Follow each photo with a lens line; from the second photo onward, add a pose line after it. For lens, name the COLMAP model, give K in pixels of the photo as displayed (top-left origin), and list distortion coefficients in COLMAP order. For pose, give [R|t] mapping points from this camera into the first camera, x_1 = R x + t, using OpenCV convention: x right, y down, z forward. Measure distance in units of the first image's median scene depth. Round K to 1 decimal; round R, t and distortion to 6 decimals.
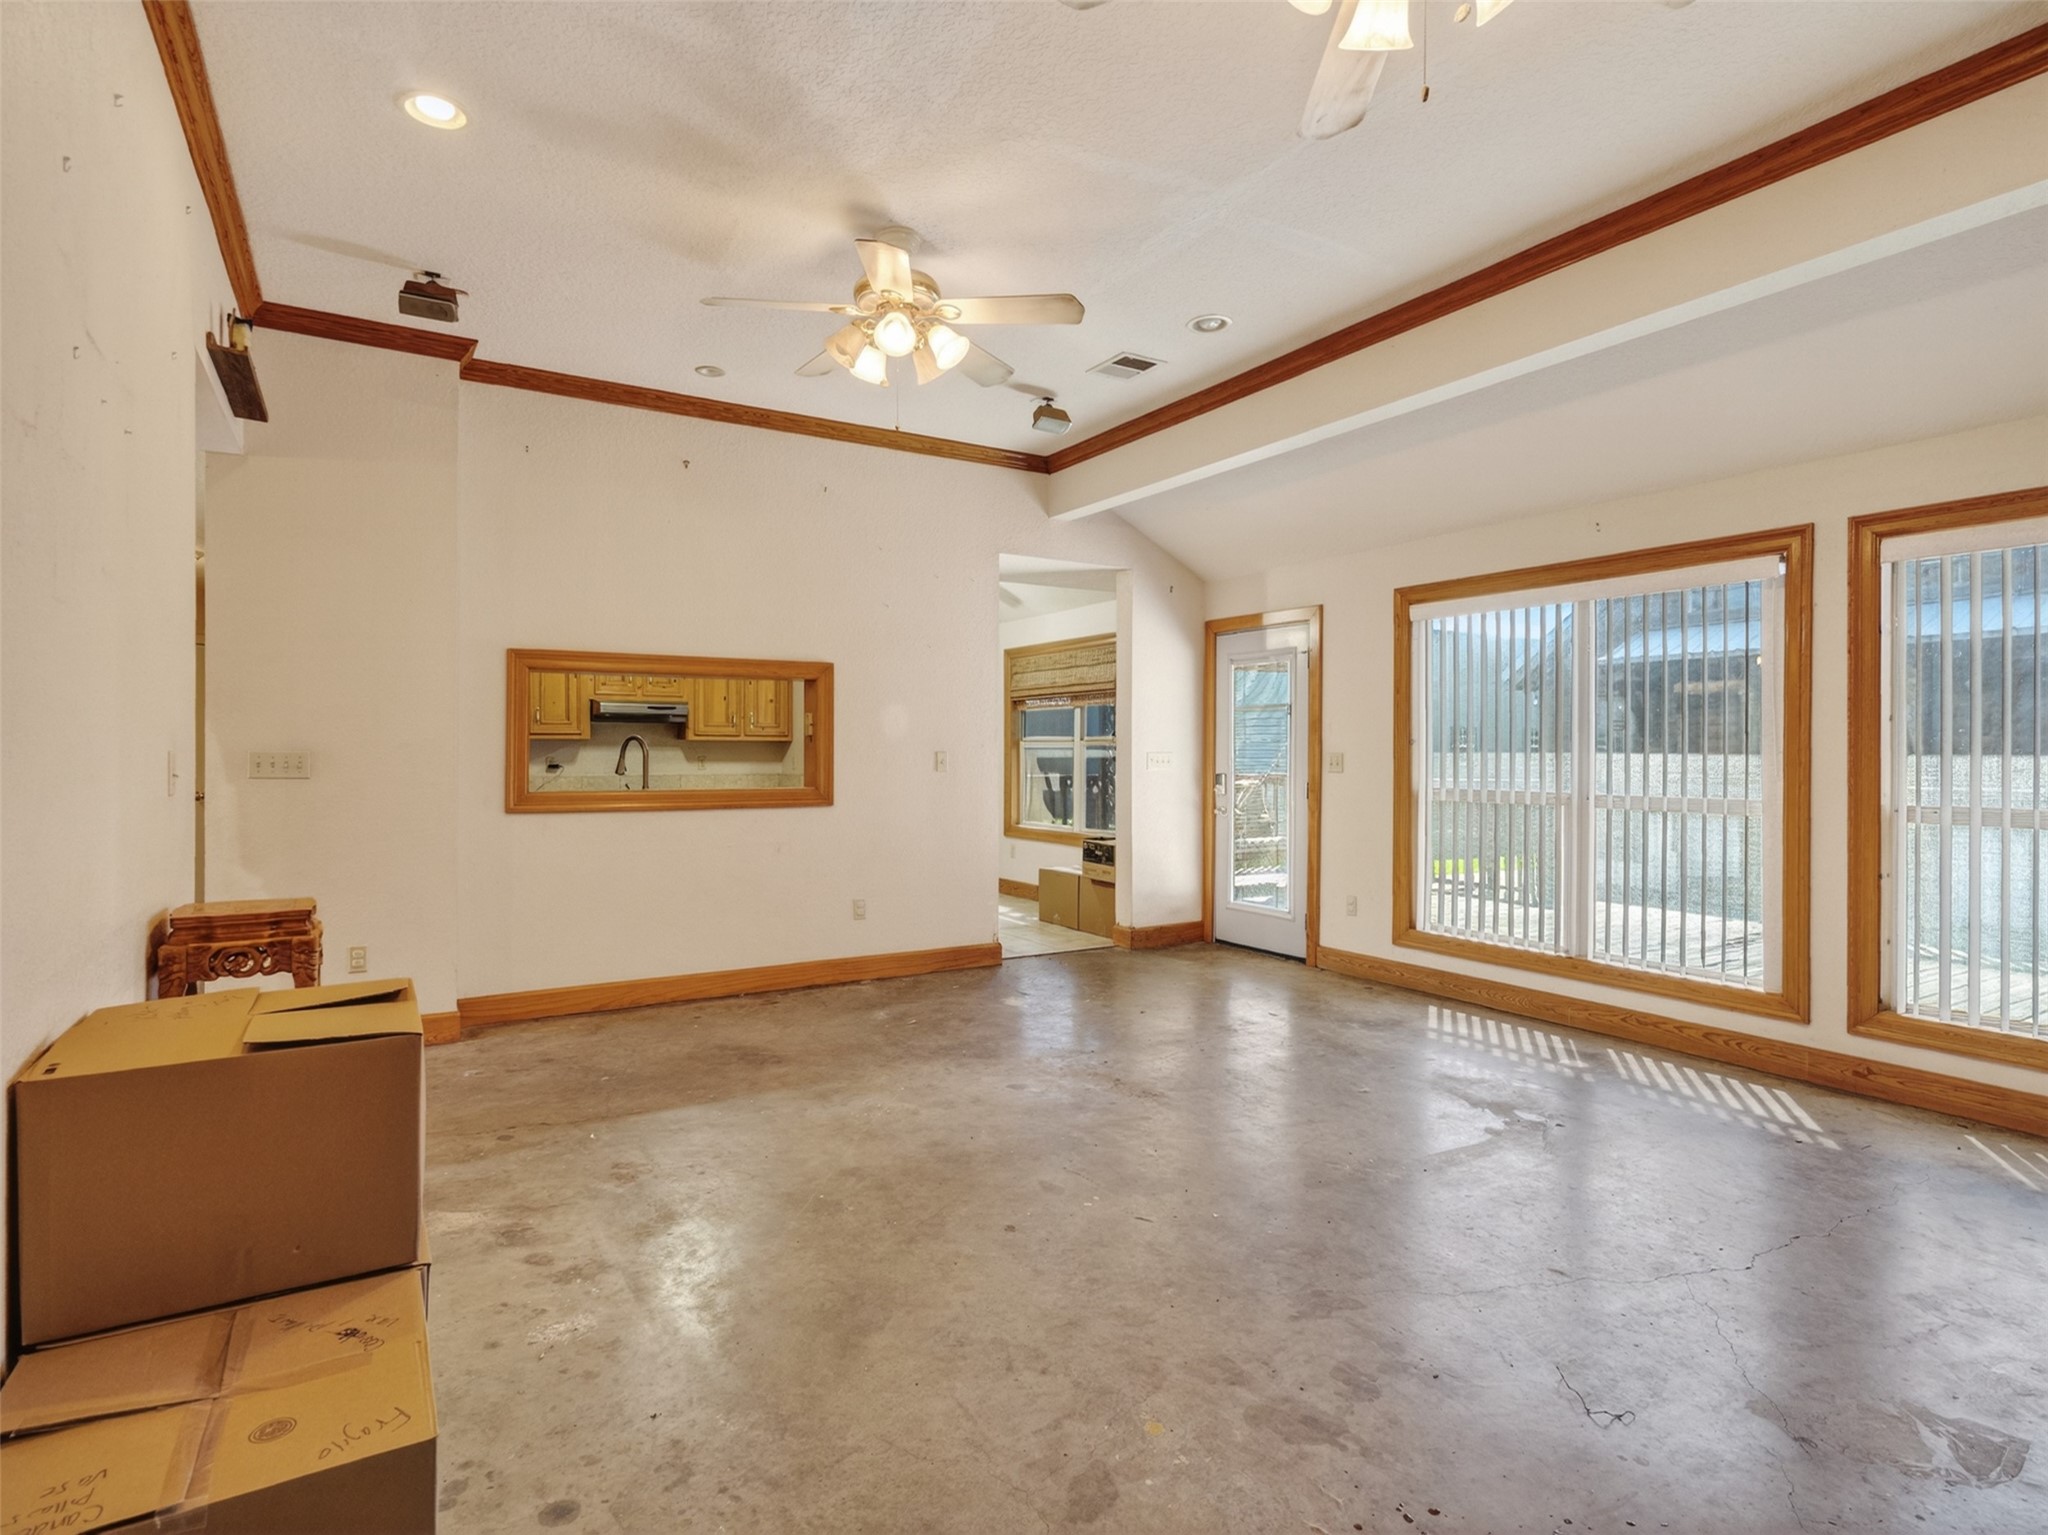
lens RADIAL K [[1051.3, 0, 1005.6], [0, 1051.3, 753.3], [0, 0, 1]] dist [-0.007433, 0.004069]
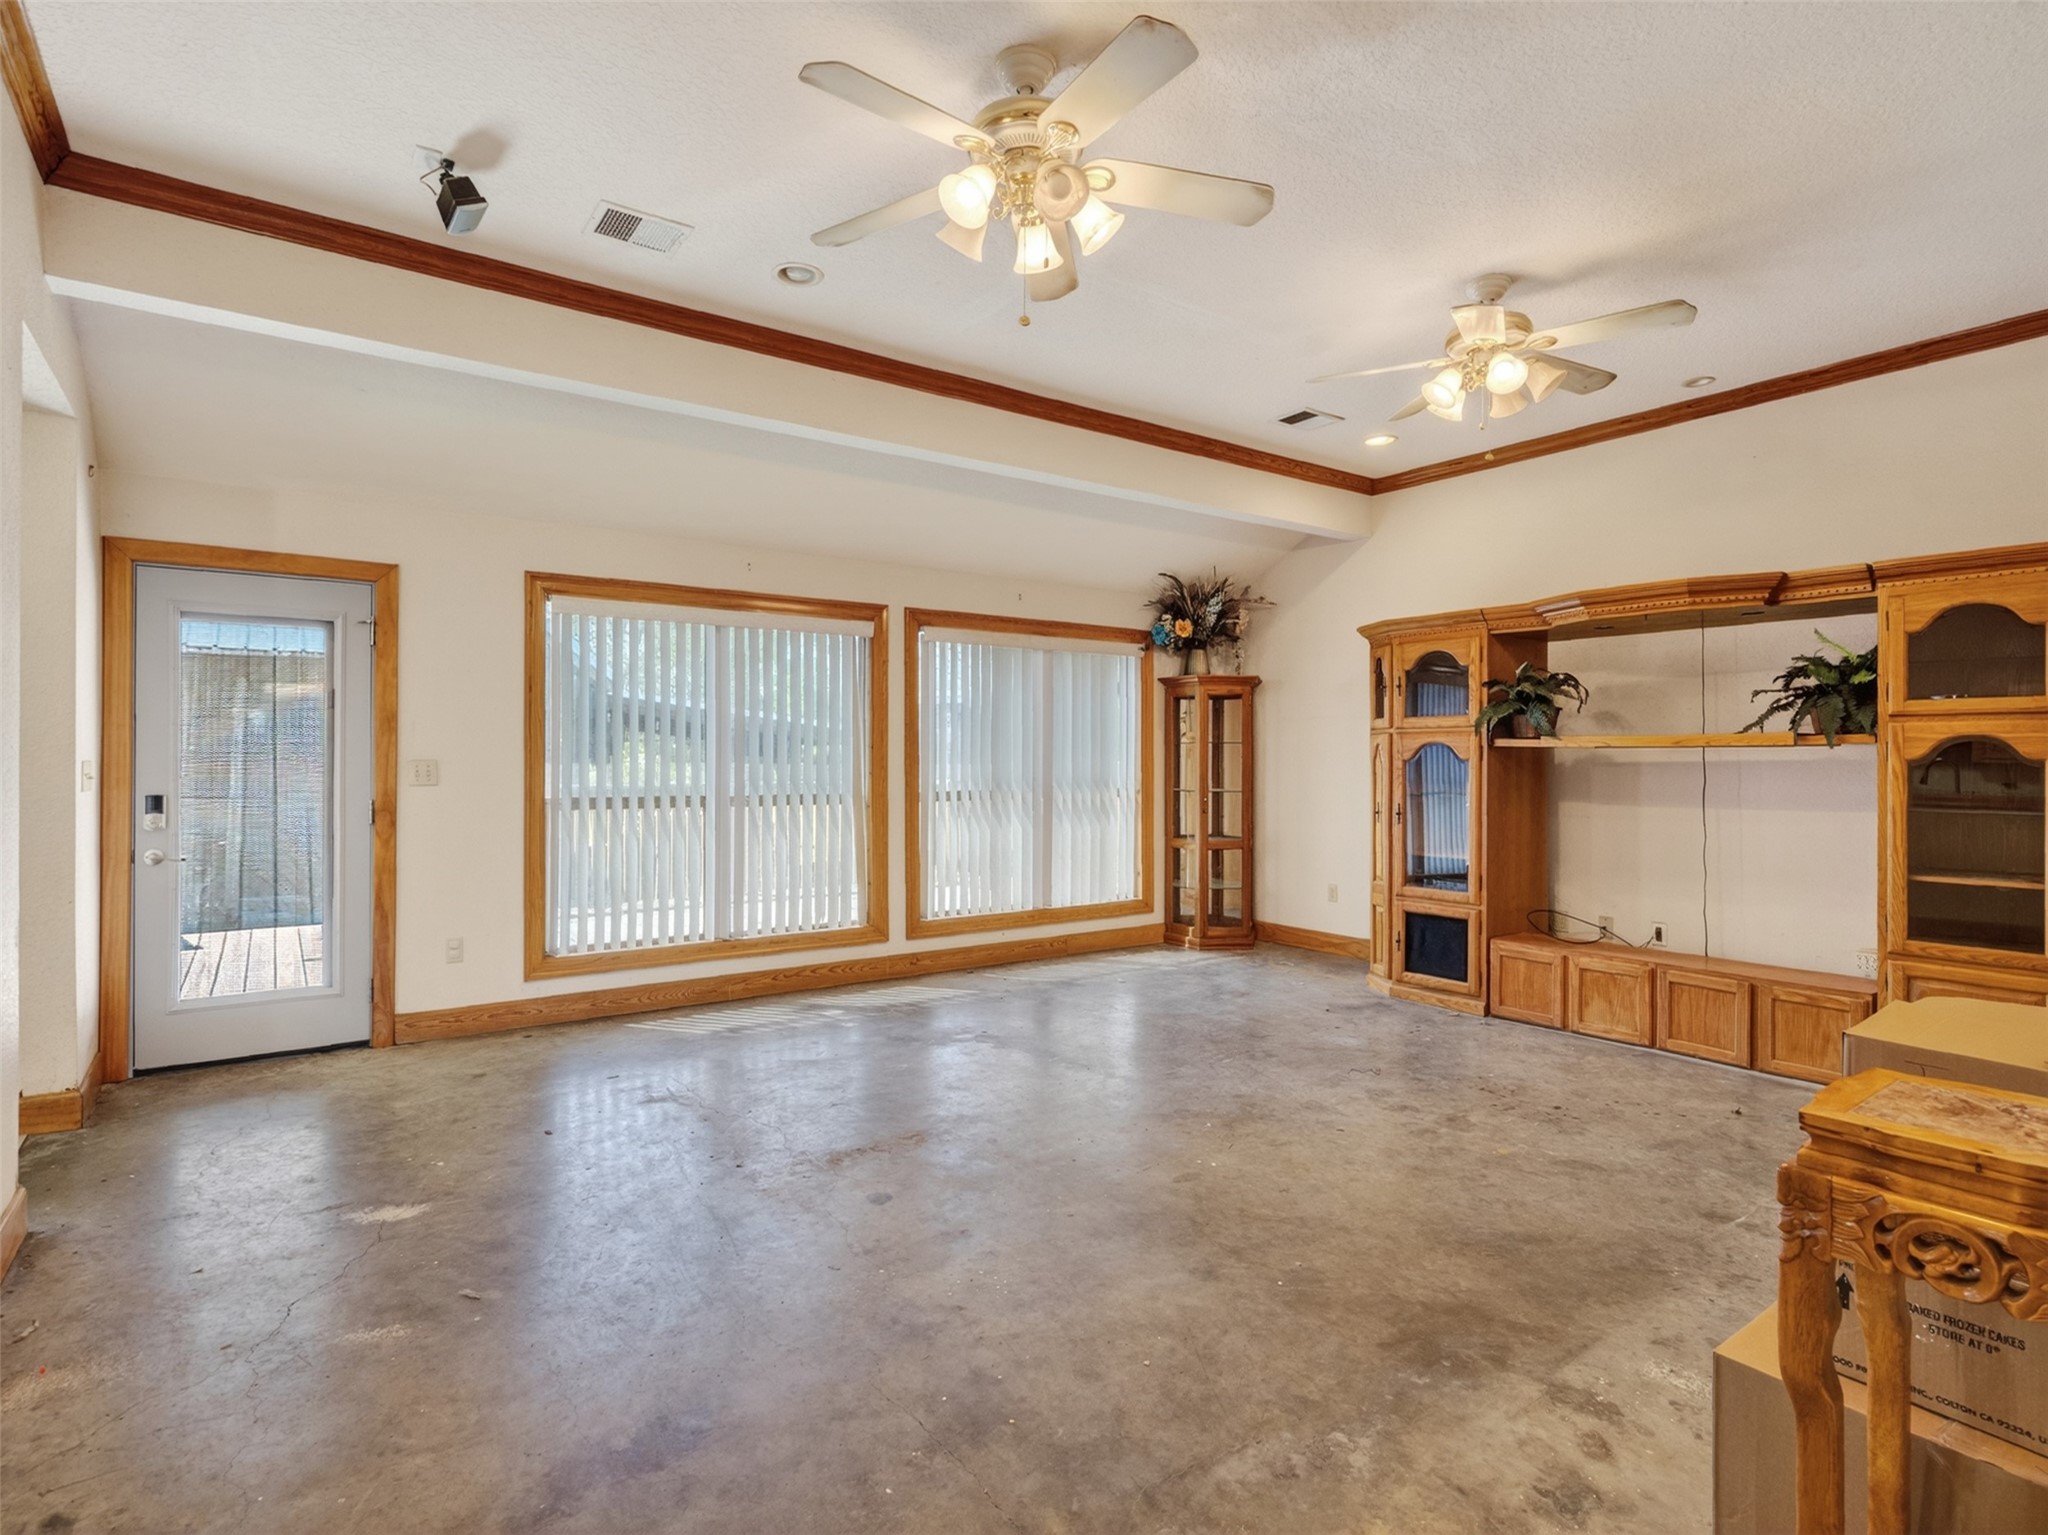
lens RADIAL K [[1051.3, 0, 1005.8], [0, 1051.3, 758.9], [0, 0, 1]] dist [-0.007433, 0.004069]
pose [[-0.073407, -0.003197, 0.997297, -0.671732], [-0.000213, 0.999995, 0.003190, -0.005011], [-0.997302, 0.000022, -0.073407, 0.856052]]
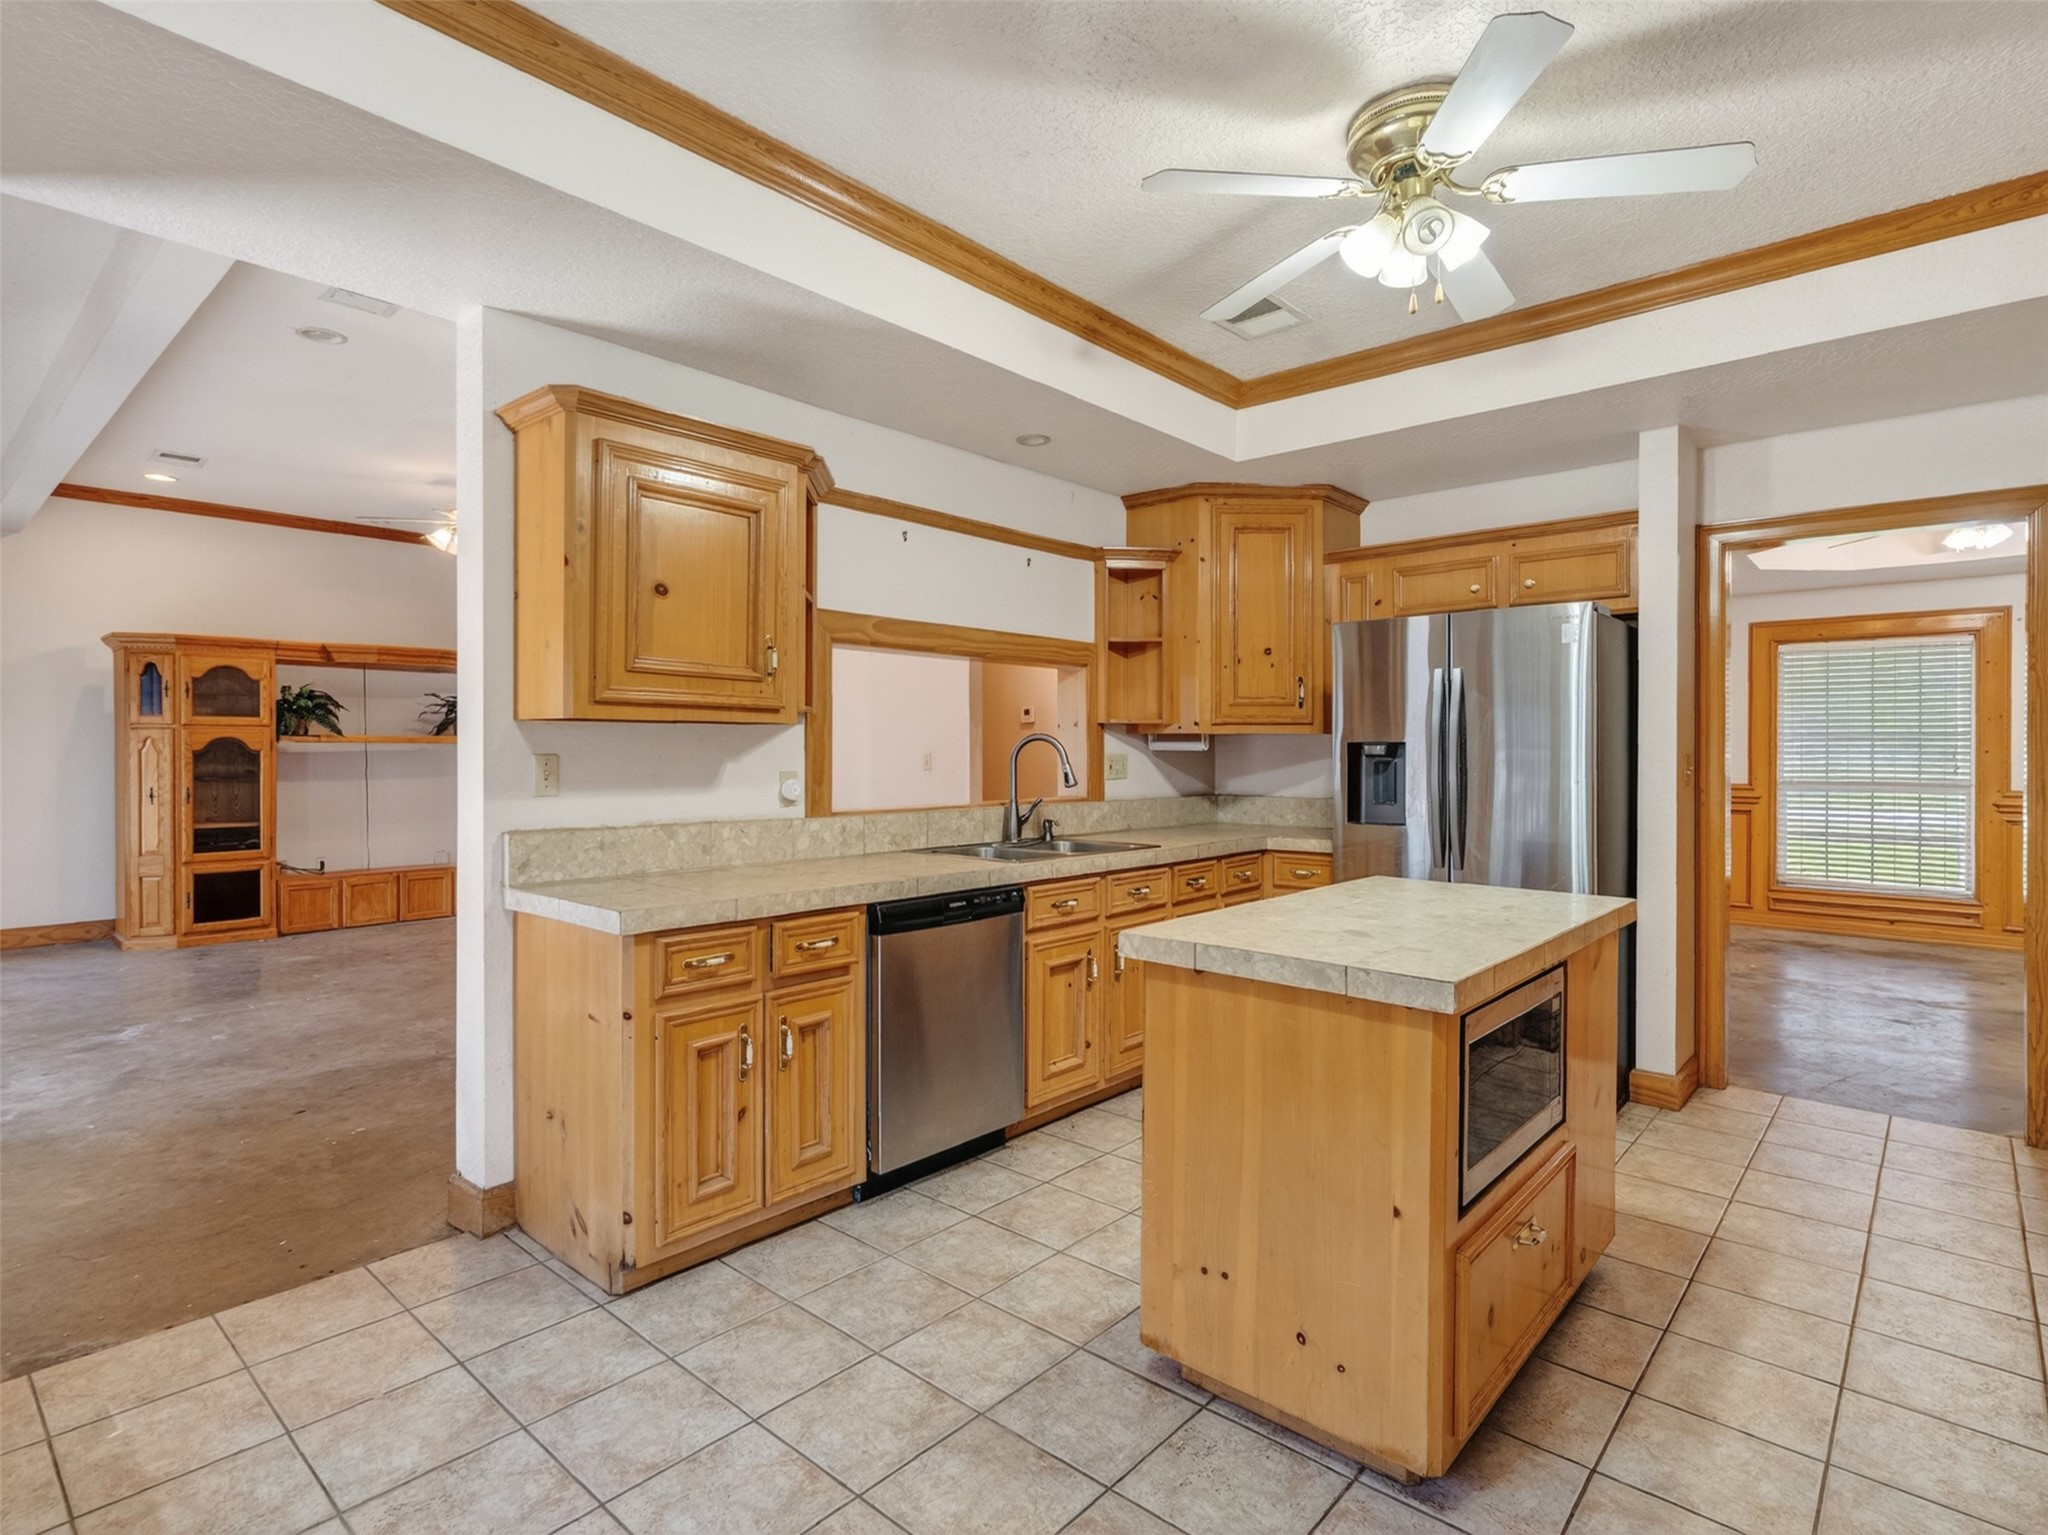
lens RADIAL K [[1051.3, 0, 1006.8], [0, 1051.3, 755.9], [0, 0, 1]] dist [-0.007433, 0.004069]
pose [[-0.955564, -0.002799, -0.294772, -0.139851], [-0.004672, 0.999973, 0.005649, -0.006643], [0.294748, 0.006775, -0.955551, 2.098187]]
